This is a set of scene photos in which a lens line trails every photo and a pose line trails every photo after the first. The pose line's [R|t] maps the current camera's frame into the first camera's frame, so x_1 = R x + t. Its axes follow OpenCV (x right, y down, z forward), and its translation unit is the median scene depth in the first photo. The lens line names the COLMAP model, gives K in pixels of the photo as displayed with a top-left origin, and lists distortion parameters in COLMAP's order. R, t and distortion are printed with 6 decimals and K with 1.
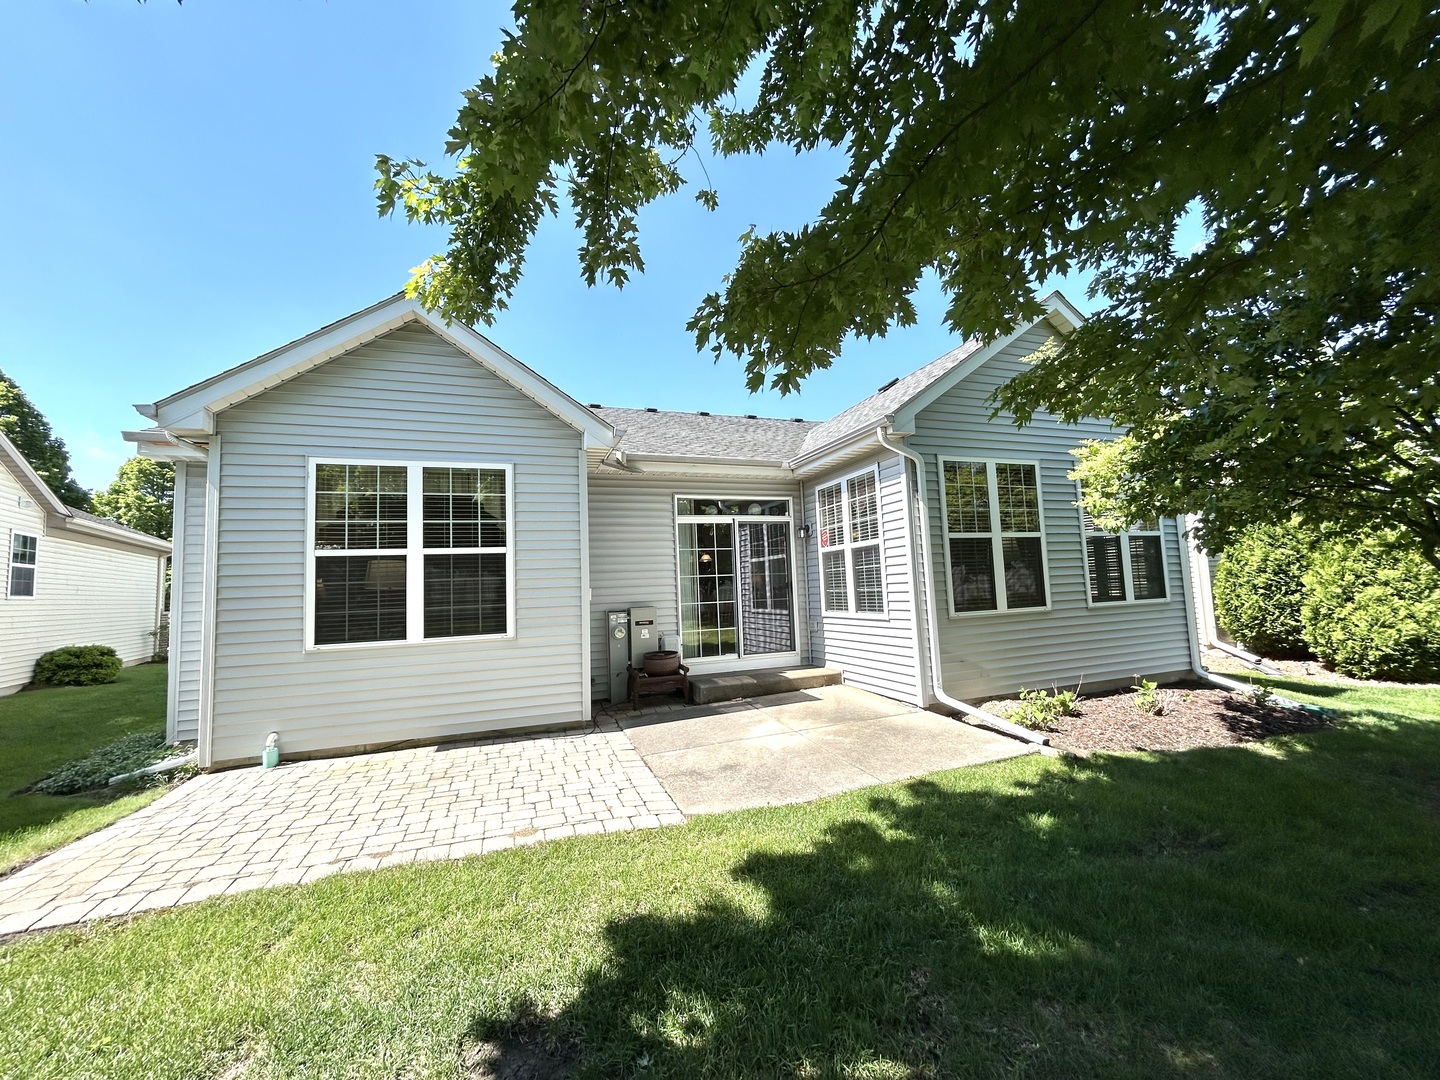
lens RADIAL K [[579.2, 0, 728.4], [0, 579.2, 538.7], [0, 0, 1]] dist [0.000746, 0.000012]
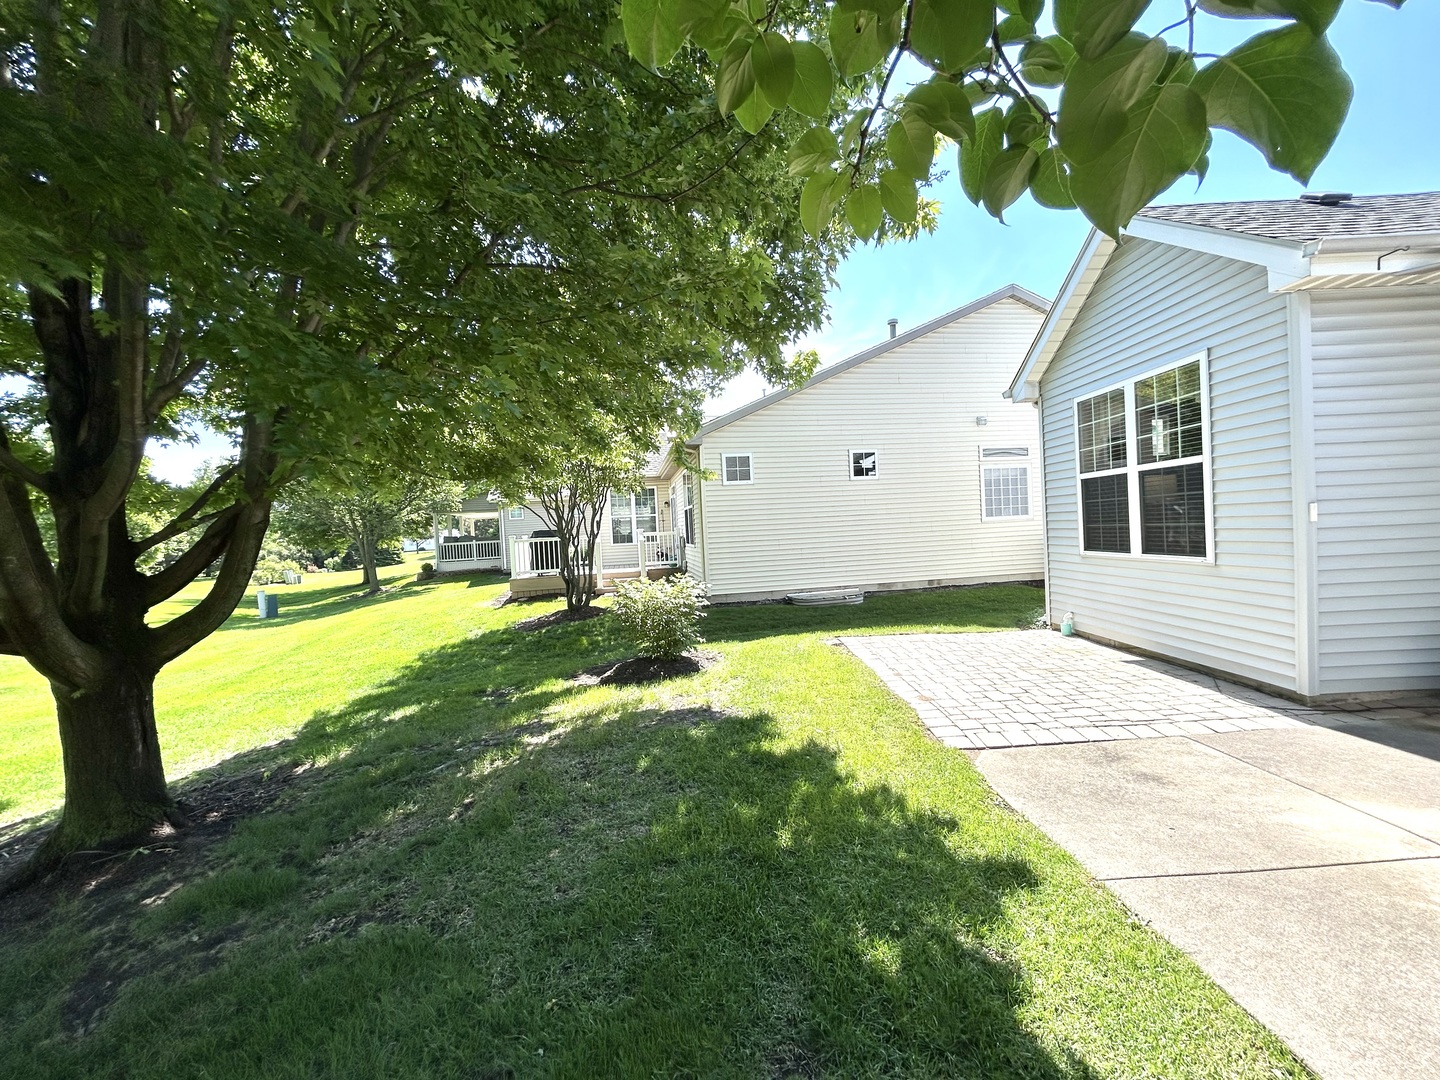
lens RADIAL K [[579.2, 0, 729.1], [0, 579.2, 539.1], [0, 0, 1]] dist [0.000746, 0.000012]
pose [[-0.321090, 0.070437, -0.944426, 0.666809], [0.141503, 0.989604, 0.025697, 0.017472], [0.936418, -0.125388, -0.327719, 0.657588]]
